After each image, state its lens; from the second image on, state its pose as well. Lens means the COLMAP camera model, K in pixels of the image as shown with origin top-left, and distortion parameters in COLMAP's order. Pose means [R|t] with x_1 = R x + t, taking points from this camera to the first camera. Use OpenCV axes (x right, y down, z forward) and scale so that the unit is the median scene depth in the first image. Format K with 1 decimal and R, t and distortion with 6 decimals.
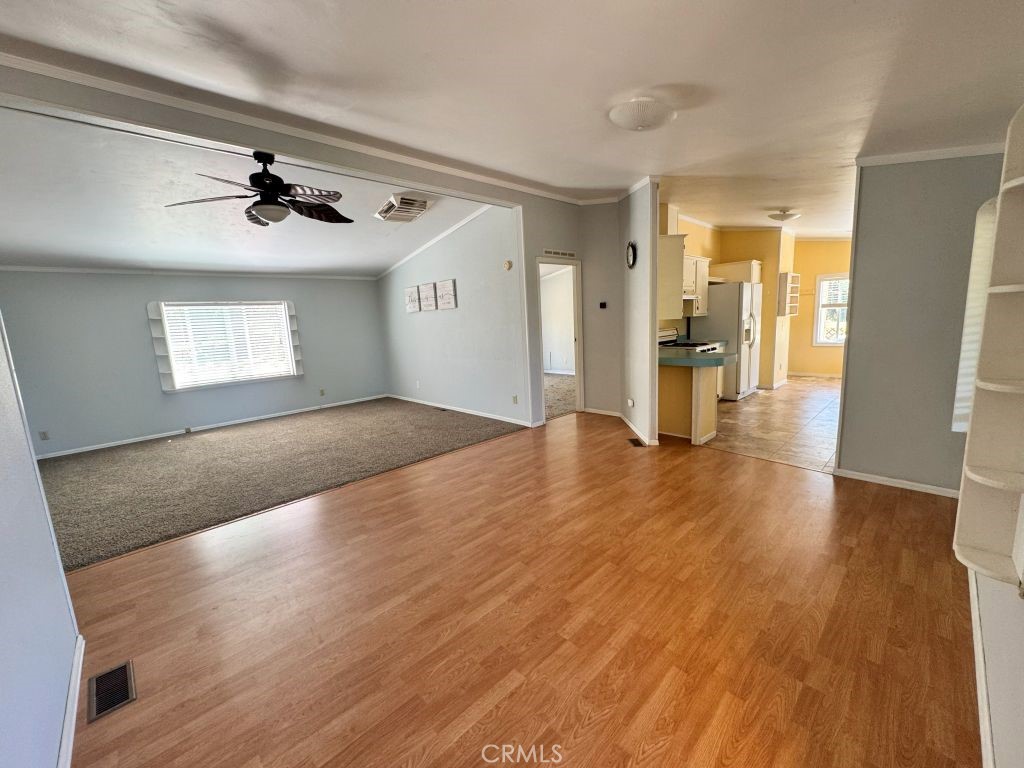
lens RADIAL K [[404.8, 0, 510.0], [0, 404.8, 383.7], [0, 0, 1]] dist [-0.001385, -0.000138]
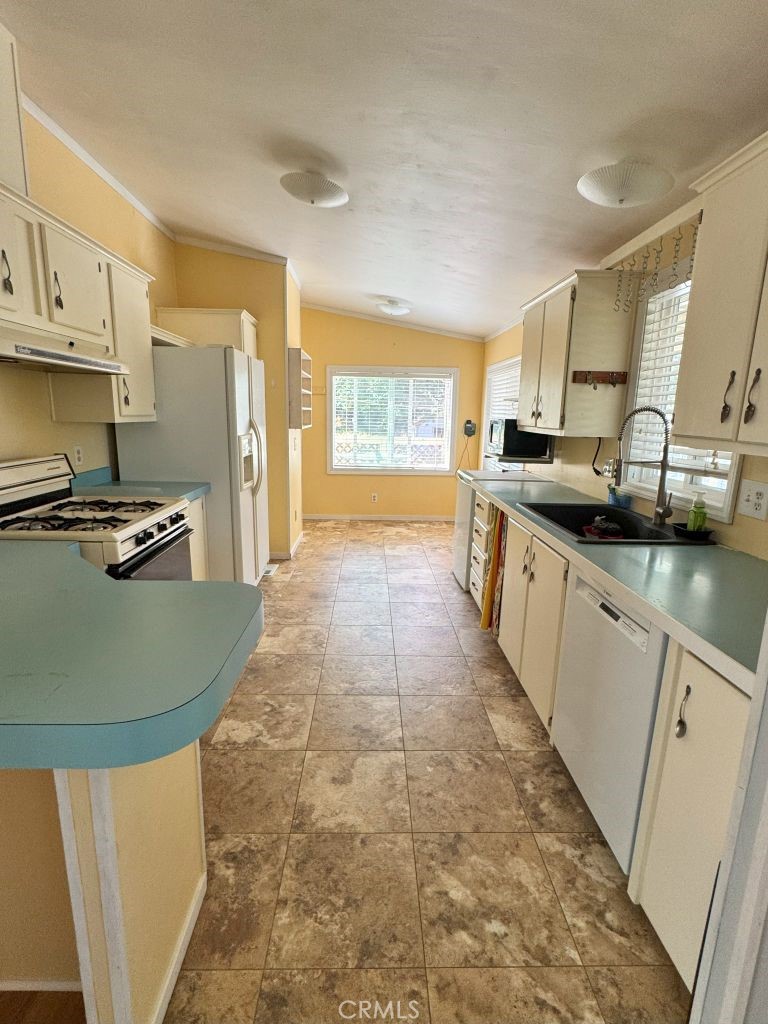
lens RADIAL K [[483.2, 0, 380.6], [0, 483.2, 511.5], [0, 0, 1]] dist [-0.013398, -0.000060]
pose [[0.665457, -0.088978, 0.741114, 0.272564], [0.063980, 0.996015, 0.062133, -0.094247], [-0.743689, 0.006069, 0.668498, 0.513040]]
